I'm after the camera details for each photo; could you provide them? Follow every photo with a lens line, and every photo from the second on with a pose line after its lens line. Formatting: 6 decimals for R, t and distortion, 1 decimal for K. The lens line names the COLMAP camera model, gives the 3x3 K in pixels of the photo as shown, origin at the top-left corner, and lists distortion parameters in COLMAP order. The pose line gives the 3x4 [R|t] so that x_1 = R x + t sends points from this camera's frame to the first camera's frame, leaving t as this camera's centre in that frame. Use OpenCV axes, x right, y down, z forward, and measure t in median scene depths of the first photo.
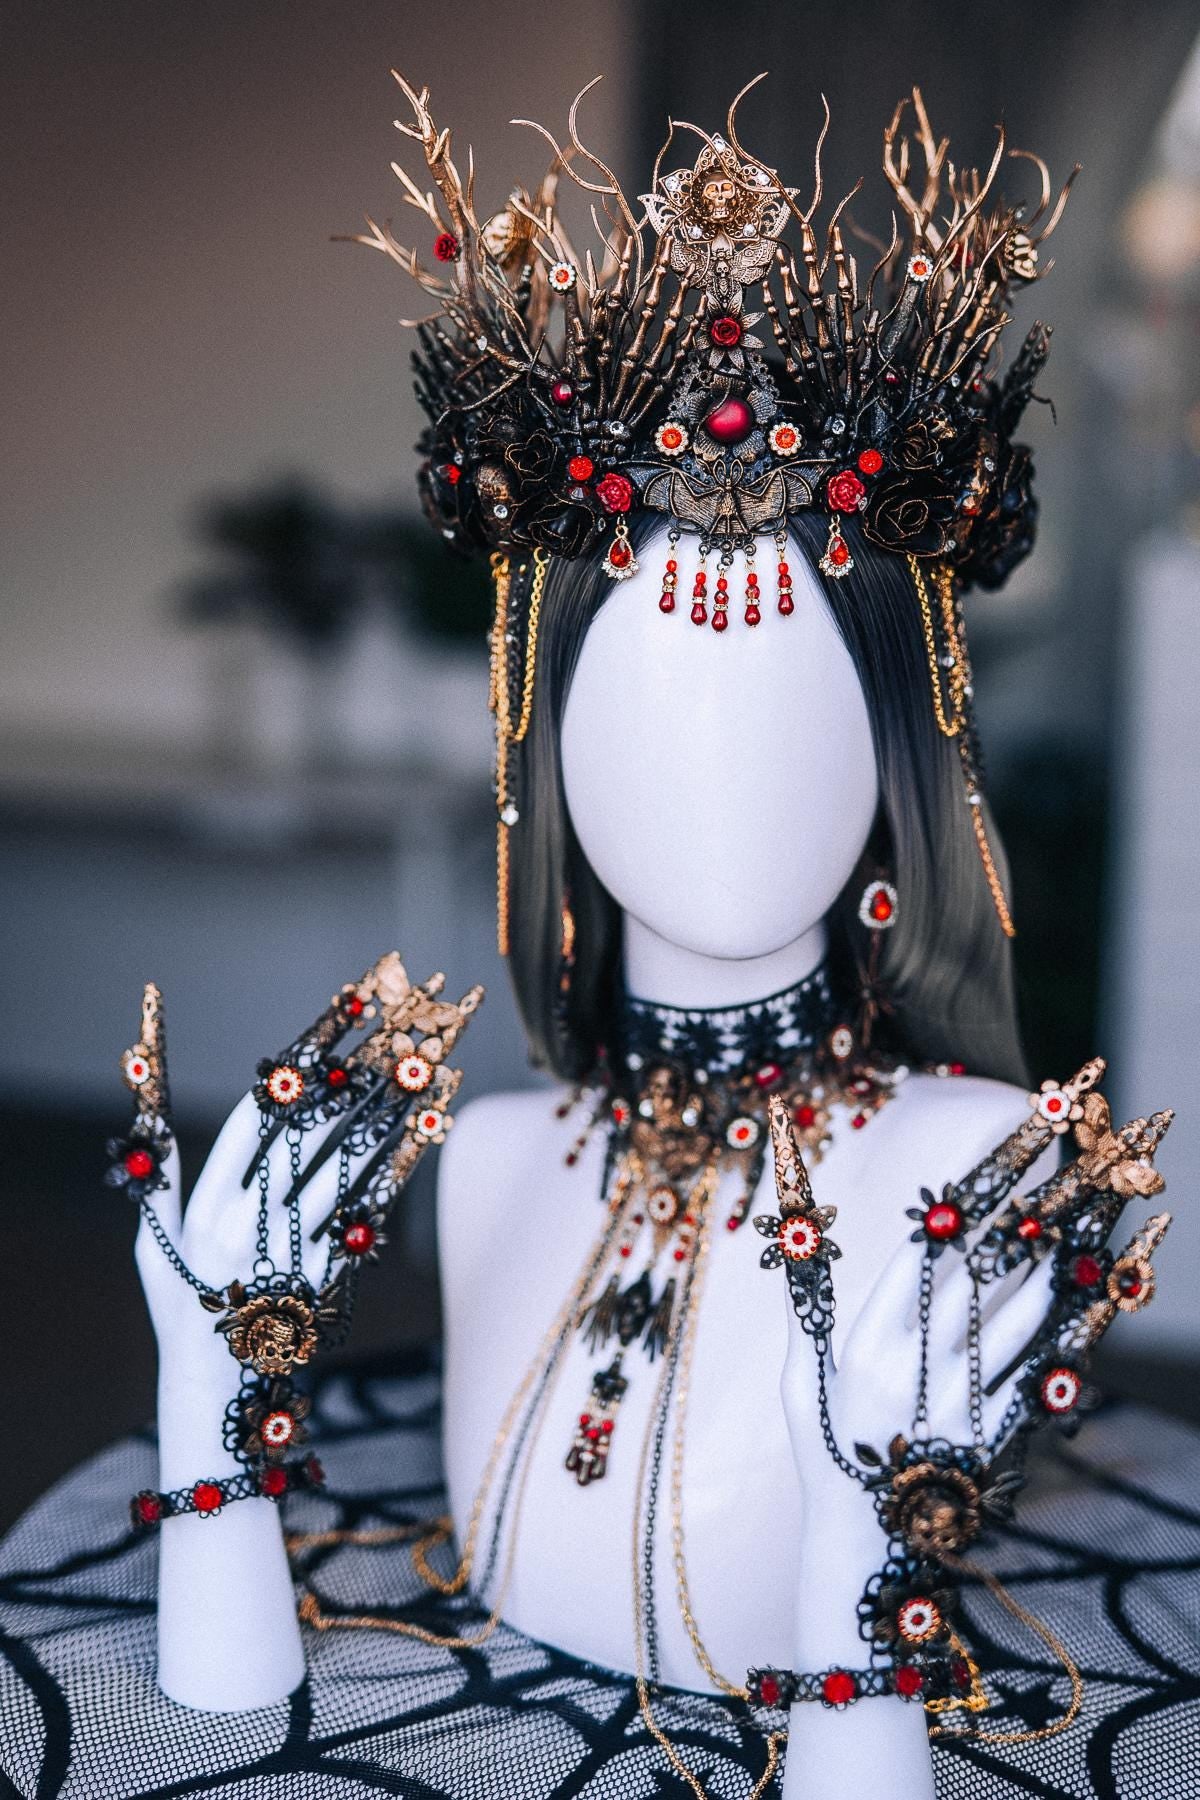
lens RADIAL K [[2775.2, 0, 583.9], [0, 2775.2, 868.1], [0, 0, 1]] dist [-0.024993, 0.000000]
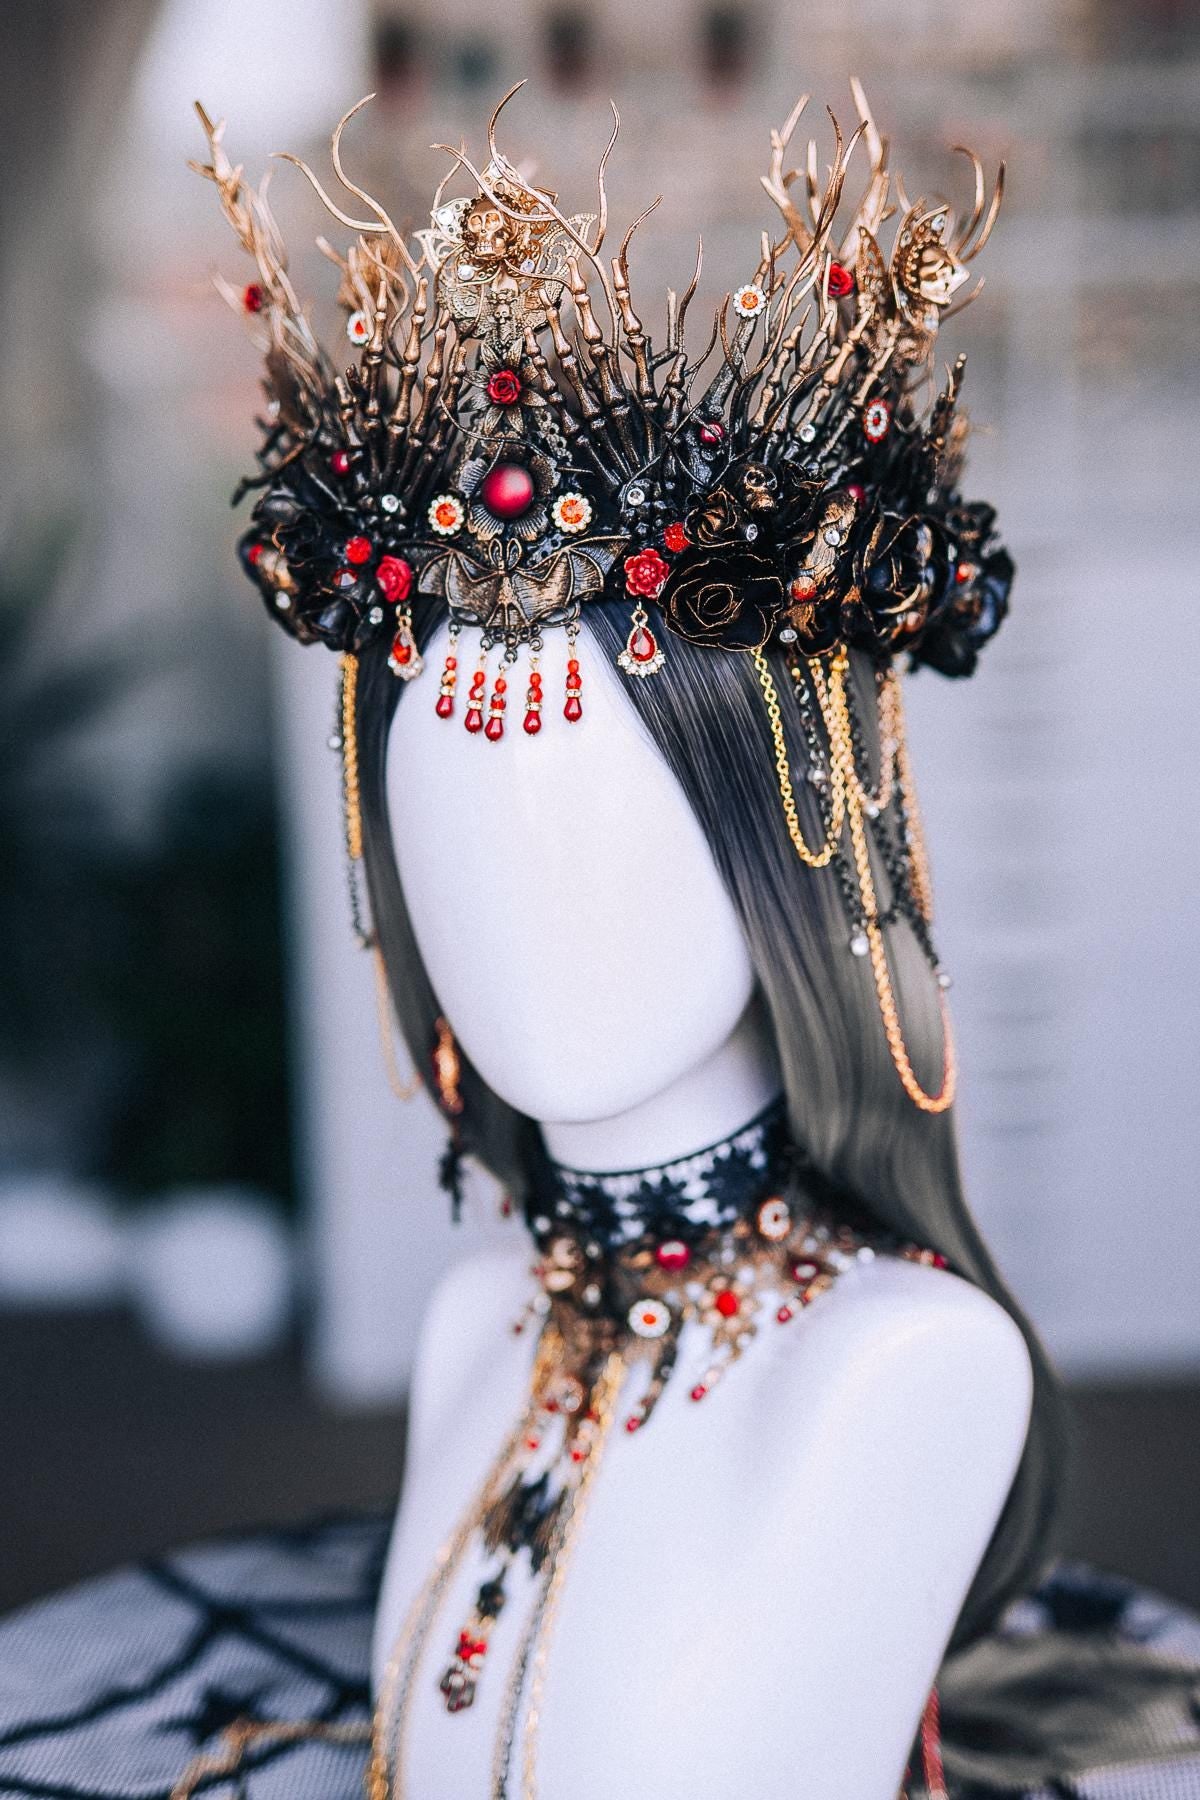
lens RADIAL K [[2868.0, 0, 568.6], [0, 2868.0, 839.4], [0, 0, 1]] dist [-0.027036, 0.000000]
pose [[0.943200, 0.018980, -0.331684, 0.357997], [-0.022561, 0.999721, -0.006950, -0.049401], [0.331459, 0.014038, 0.943365, 0.180994]]
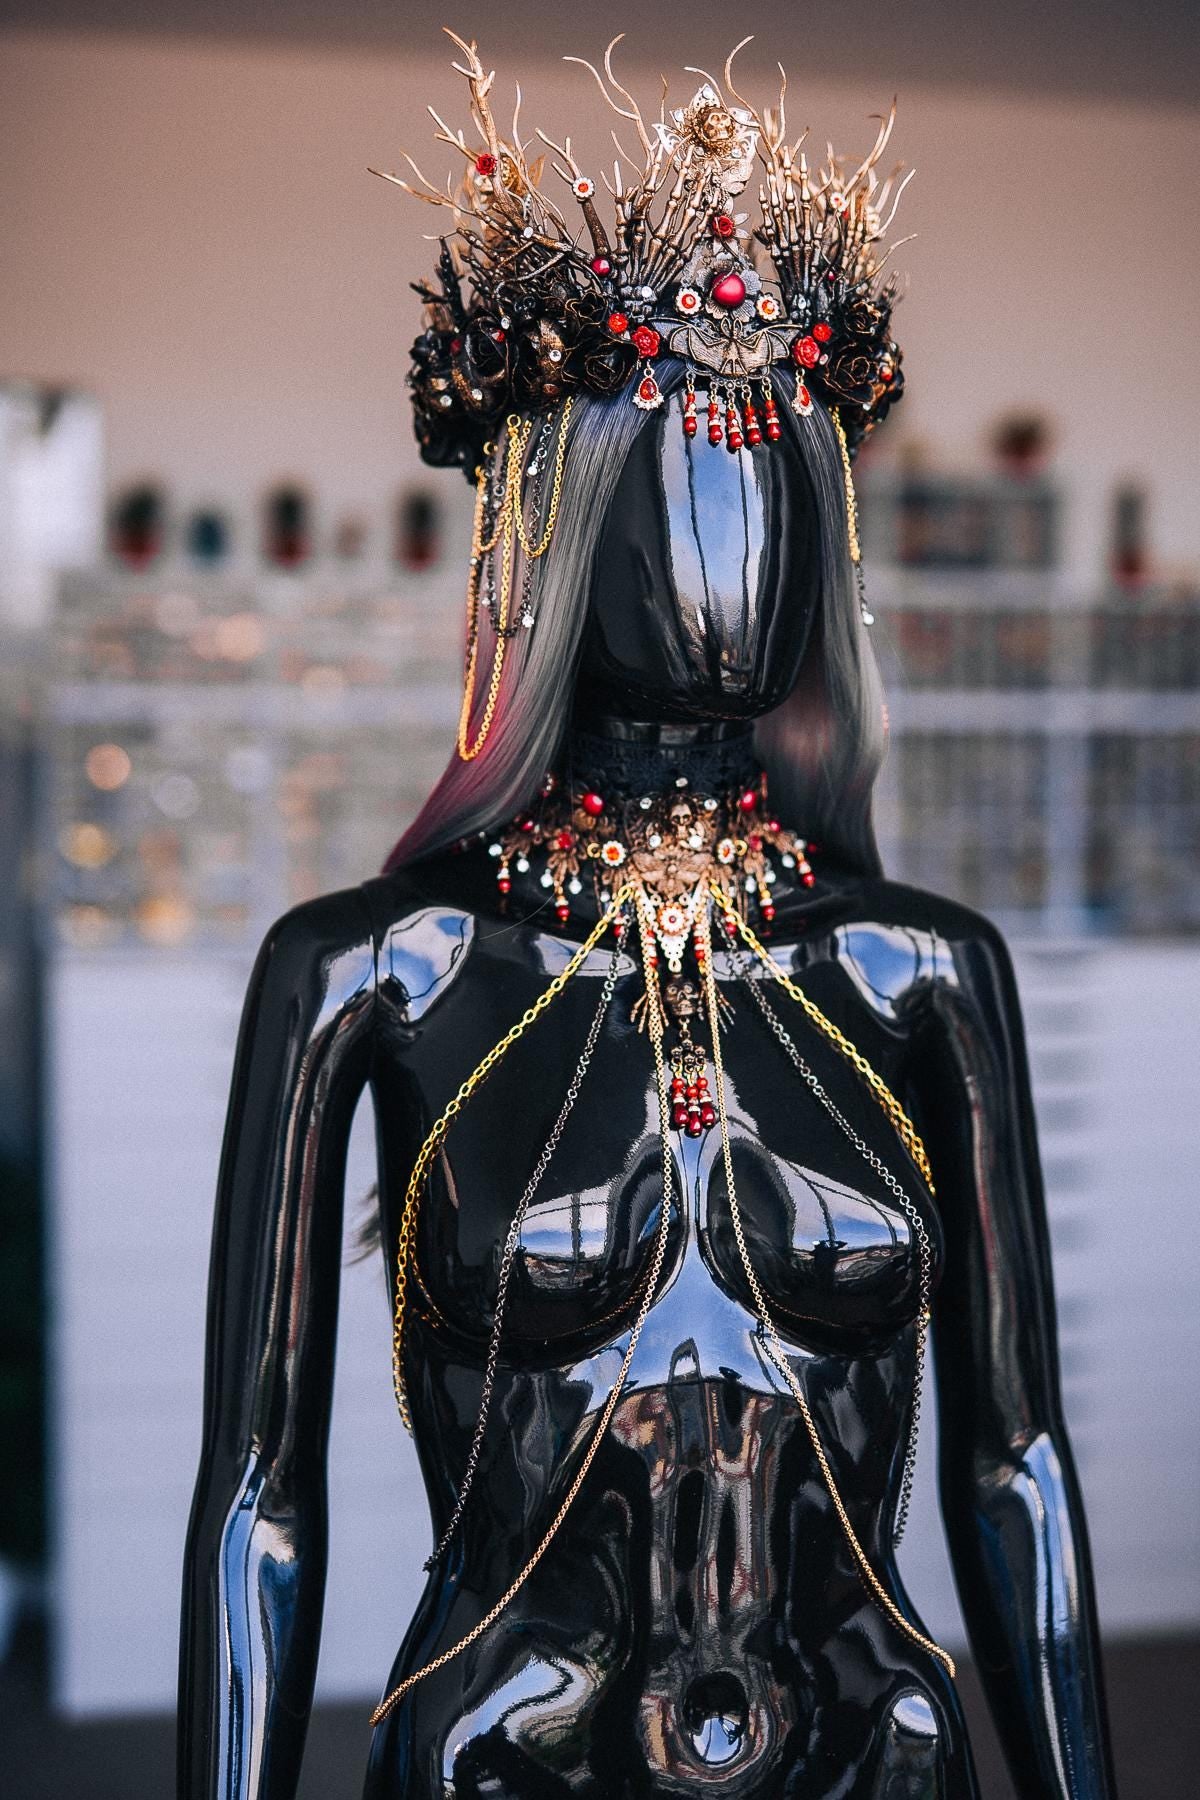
lens RADIAL K [[2496.6, 0, 582.2], [0, 2496.6, 882.7], [0, 0, 1]] dist [-0.021596, 0.000000]
pose [[0.934824, -0.010038, 0.354968, -0.430067], [0.070484, 0.984957, -0.157769, 0.293073], [-0.348045, 0.172506, 0.921470, -0.015577]]
